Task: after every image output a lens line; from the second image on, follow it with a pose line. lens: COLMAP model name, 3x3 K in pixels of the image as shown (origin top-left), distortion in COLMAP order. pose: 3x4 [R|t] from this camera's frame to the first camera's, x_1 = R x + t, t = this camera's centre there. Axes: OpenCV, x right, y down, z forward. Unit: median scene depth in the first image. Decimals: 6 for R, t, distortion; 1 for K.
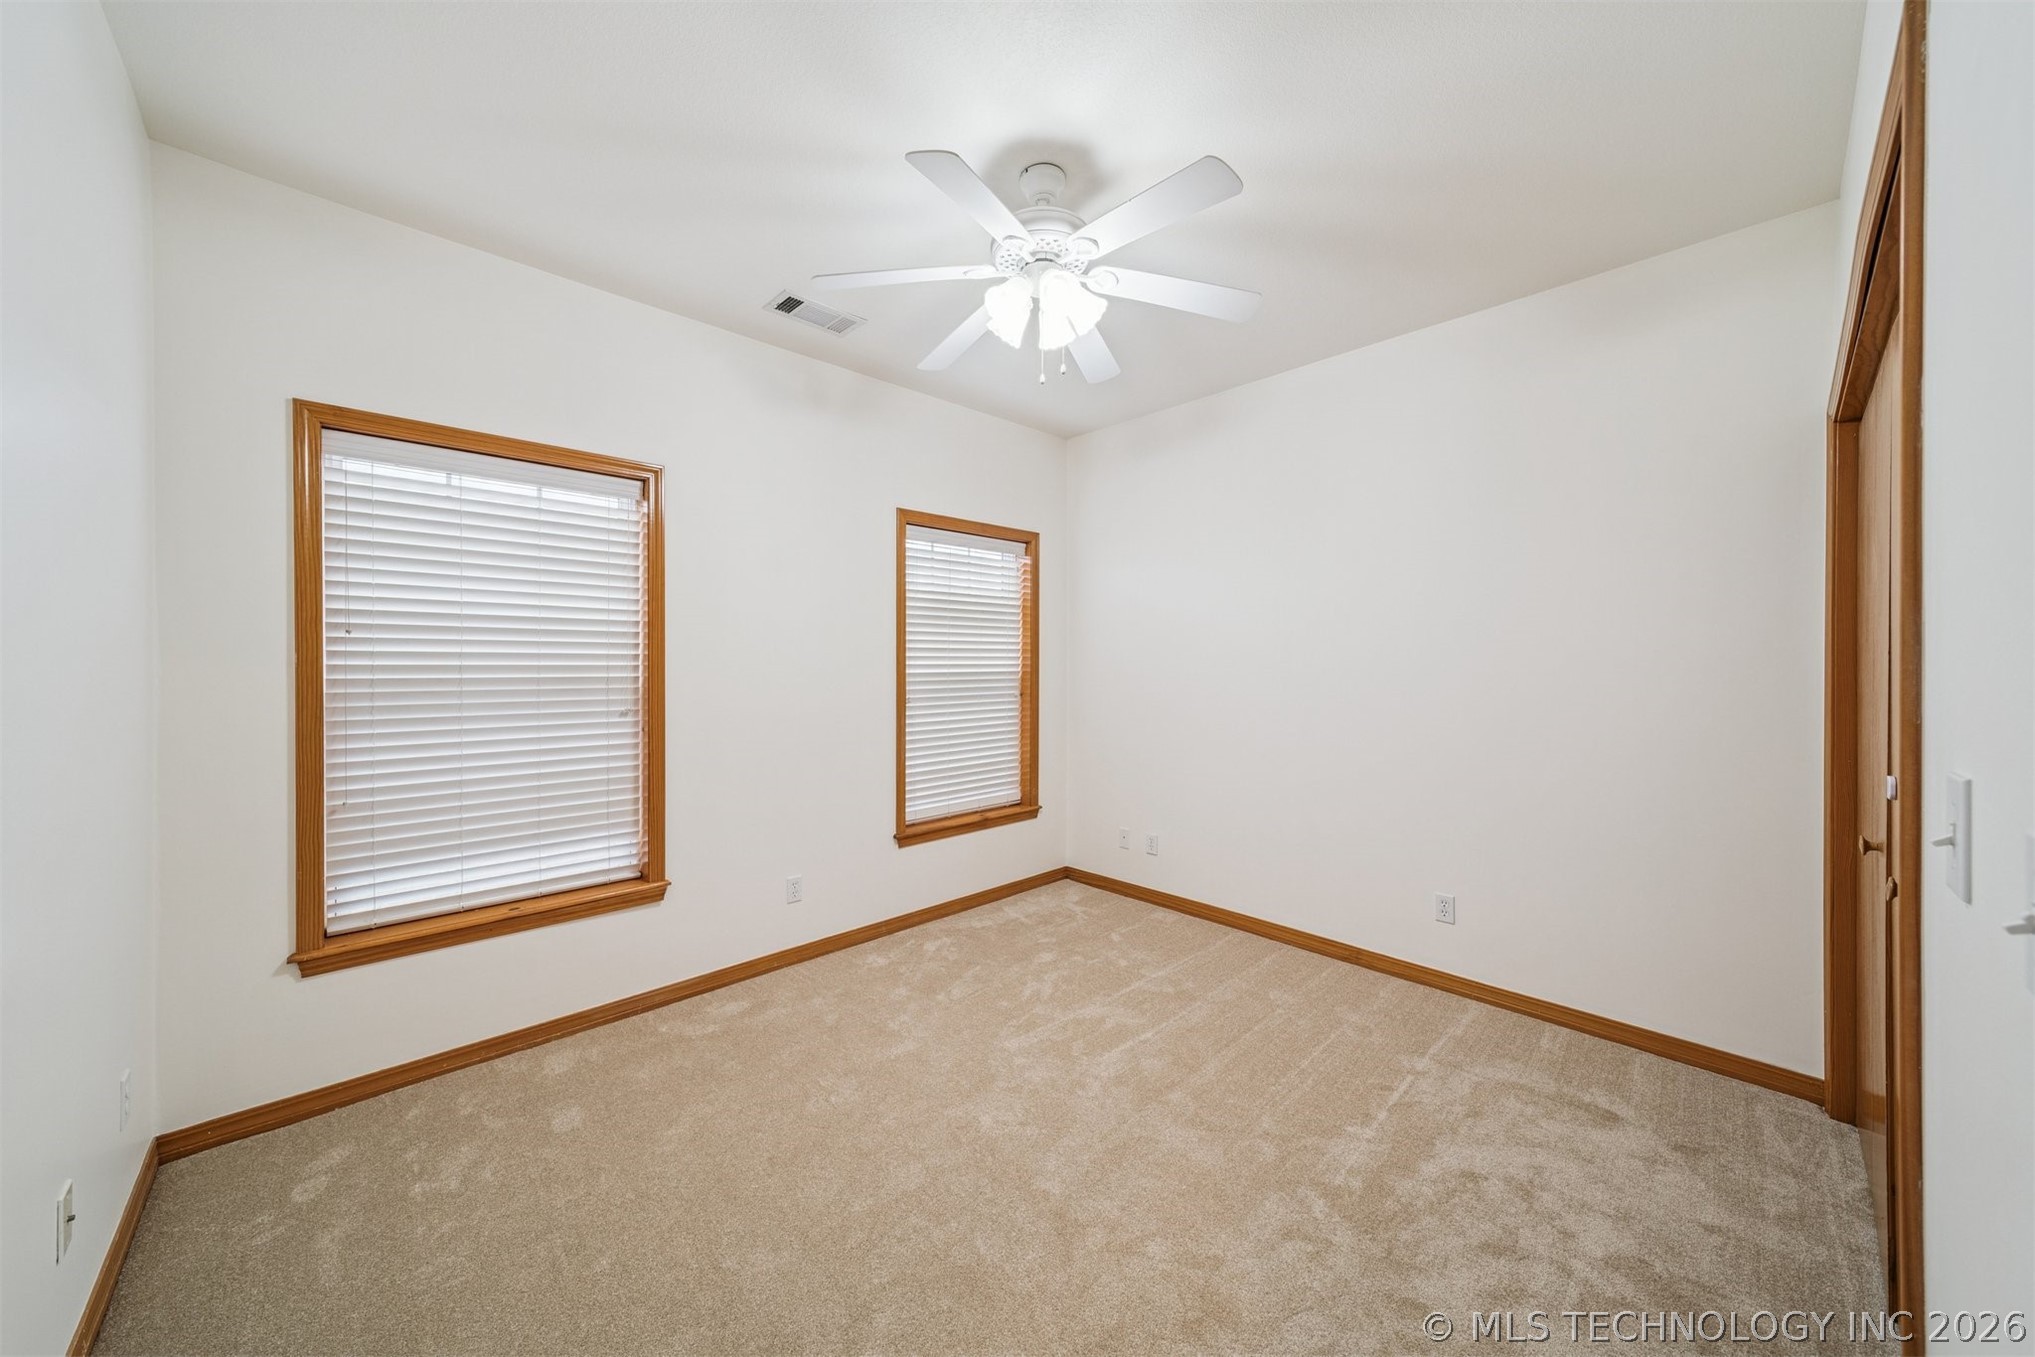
lens RADIAL K [[710.4, 0, 1011.8], [0, 710.4, 666.5], [0, 0, 1]] dist [0.008879, -0.001603]
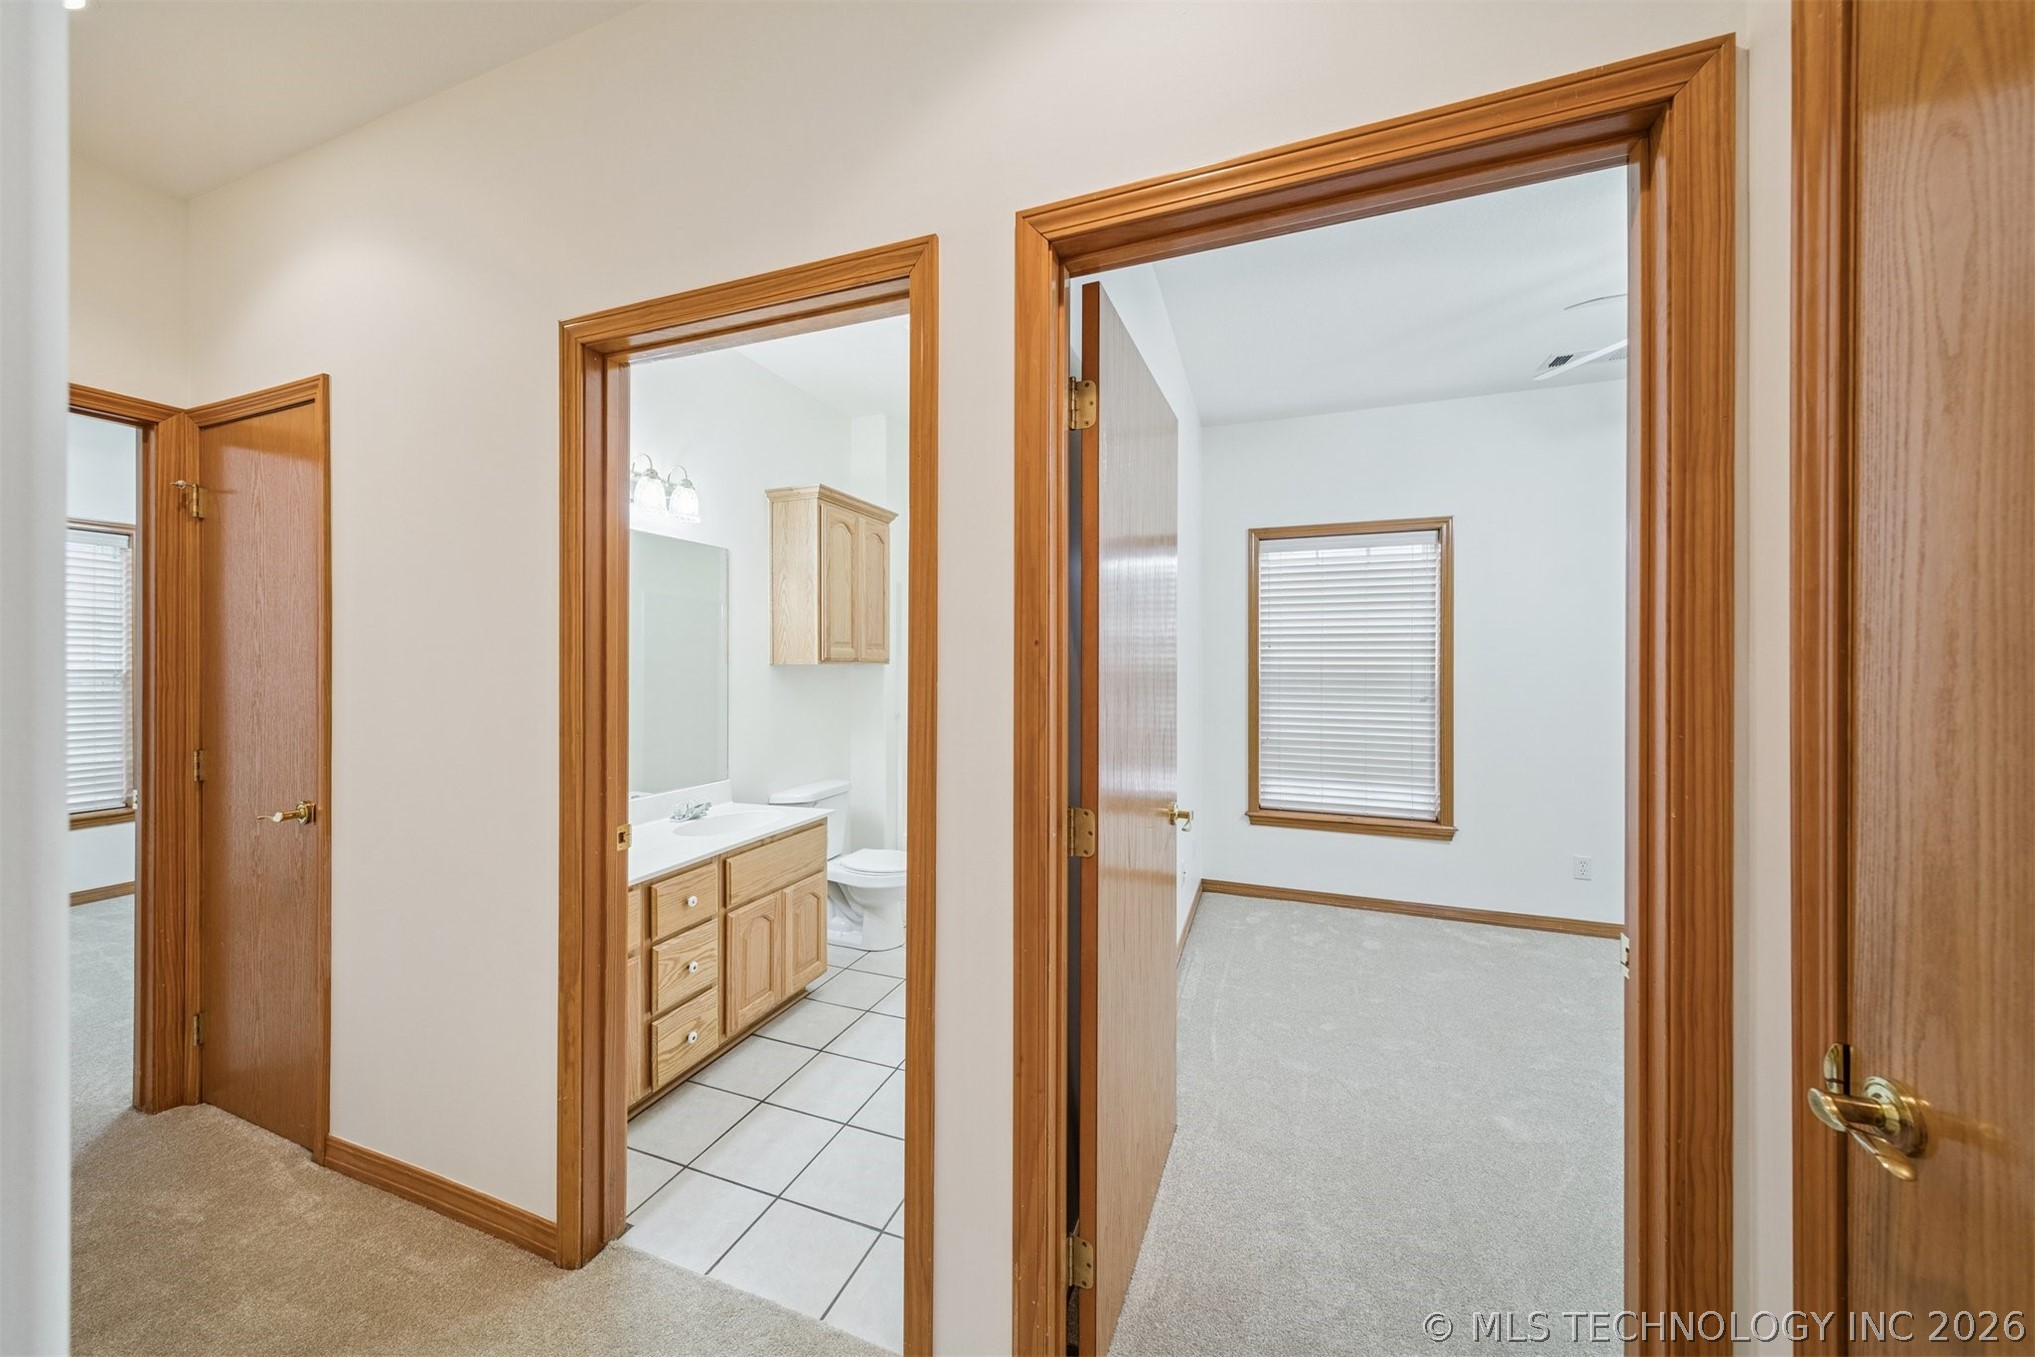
lens RADIAL K [[710.4, 0, 1005.5], [0, 710.4, 667.5], [0, 0, 1]] dist [0.008879, -0.001603]
pose [[0.437030, 0.006351, -0.899424, 0.352744], [-0.002490, 0.999980, 0.005851, -0.002983], [0.899443, -0.000318, 0.437037, -0.344766]]
